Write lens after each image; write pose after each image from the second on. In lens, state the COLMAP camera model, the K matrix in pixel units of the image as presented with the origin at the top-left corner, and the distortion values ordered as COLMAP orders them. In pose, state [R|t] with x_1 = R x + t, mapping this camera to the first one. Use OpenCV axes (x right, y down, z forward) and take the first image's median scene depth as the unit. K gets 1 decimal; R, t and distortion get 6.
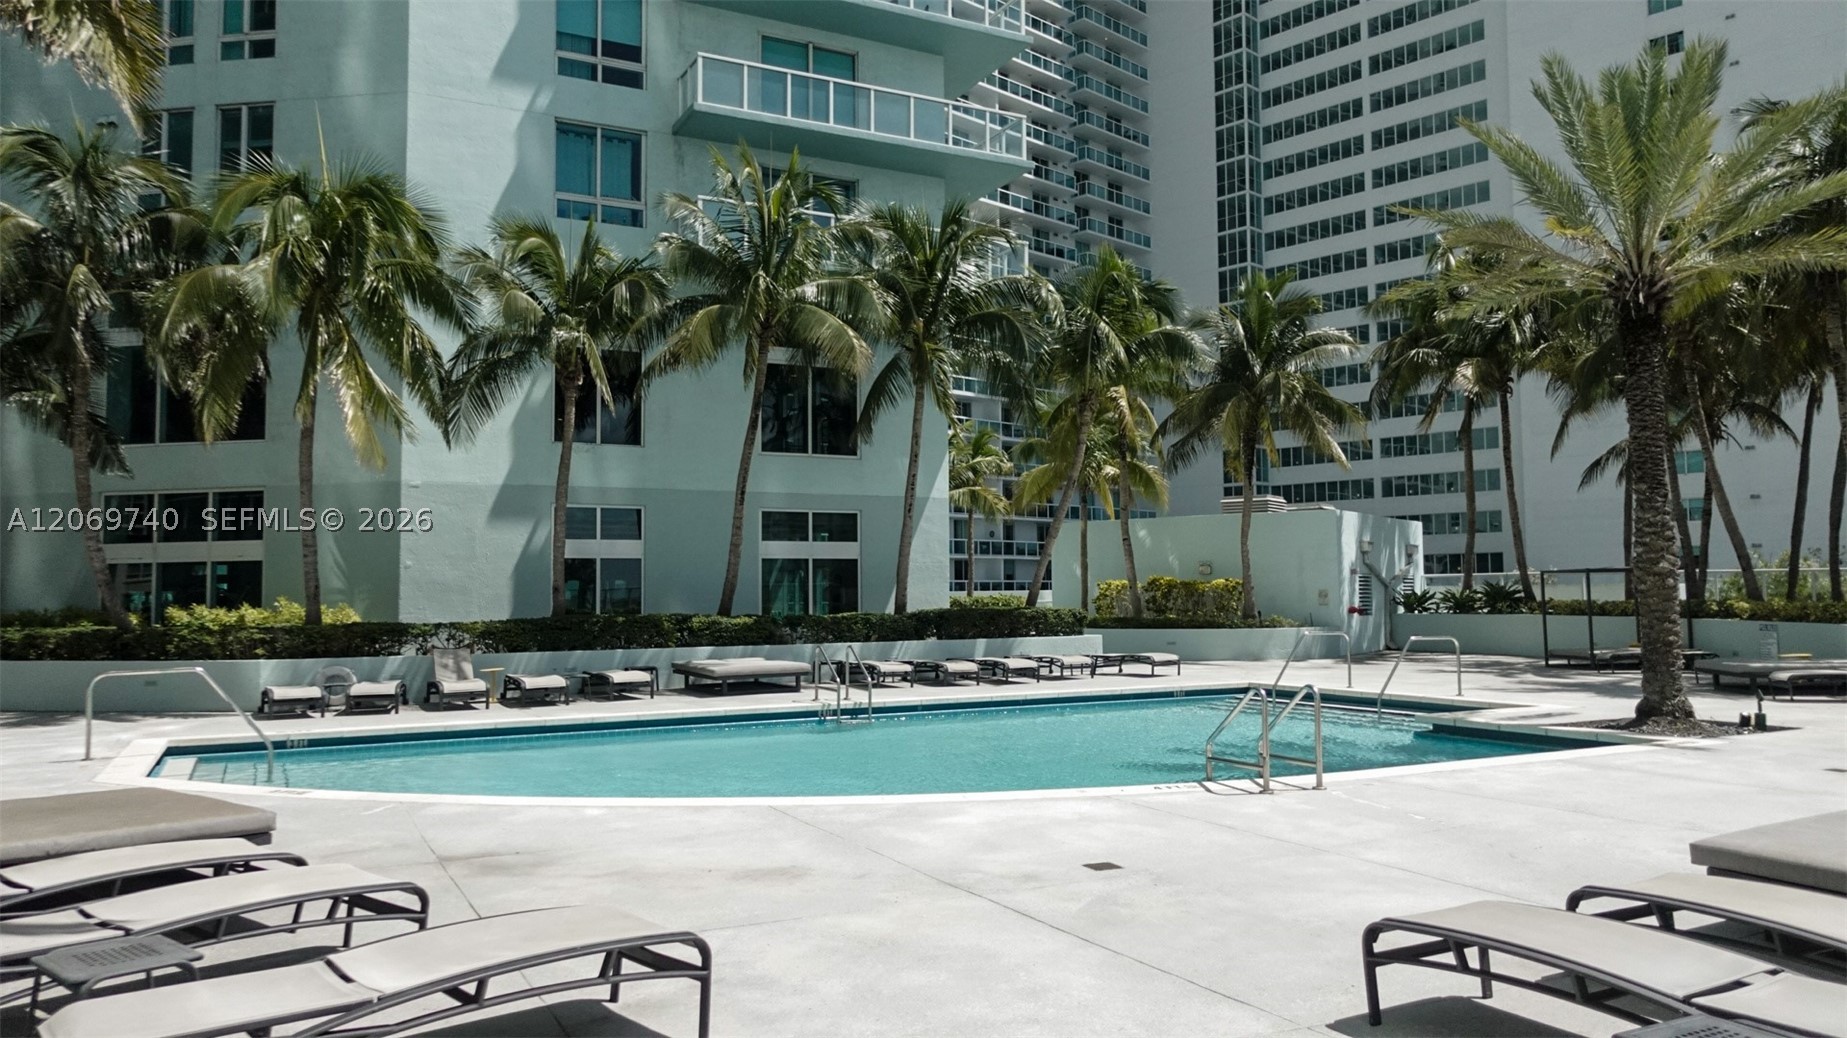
lens RADIAL K [[1294.7, 0, 919.1], [0, 1294.7, 519.6], [0, 0, 1]] dist [0.007286, 0.001264]
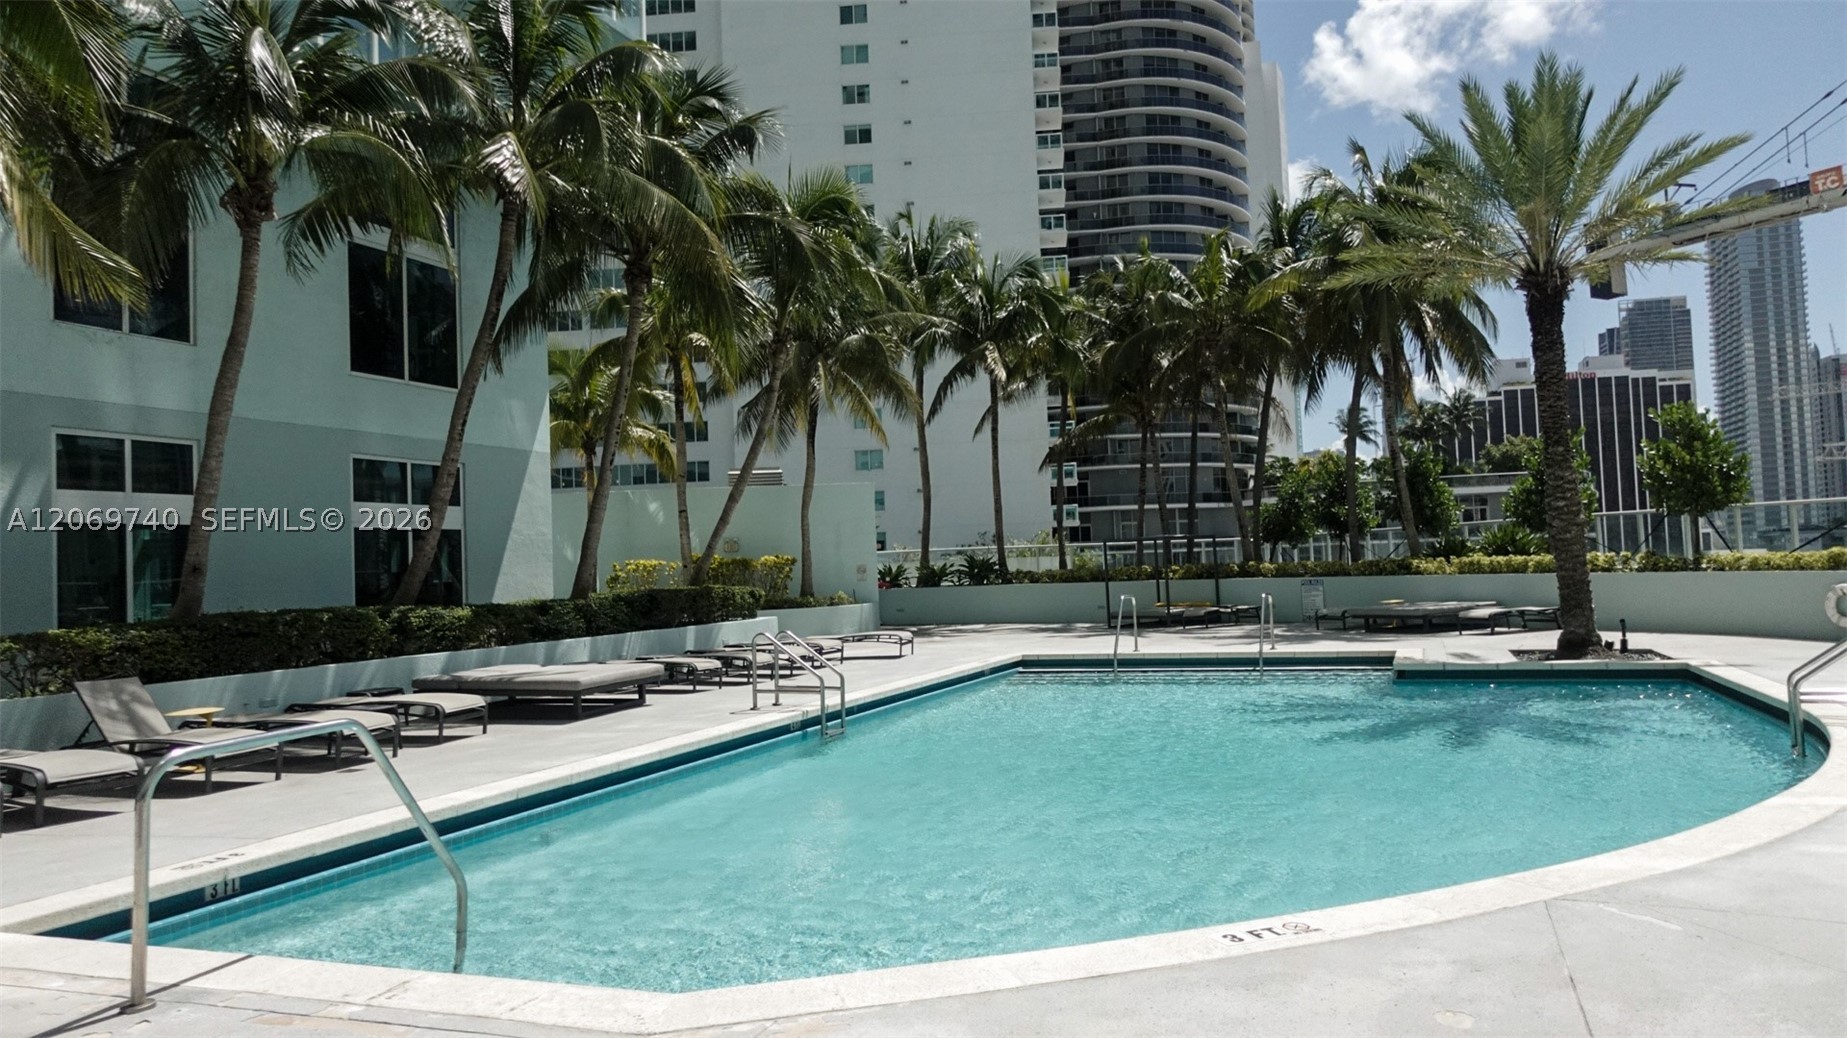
lens RADIAL K [[1294.7, 0, 923.1], [0, 1294.7, 521.0], [0, 0, 1]] dist [0.007286, 0.001264]
pose [[0.741520, 0.005722, 0.670906, -0.374946], [-0.008042, 0.999968, 0.000360, 0.024961], [-0.670882, -0.005663, 0.741542, 0.303030]]
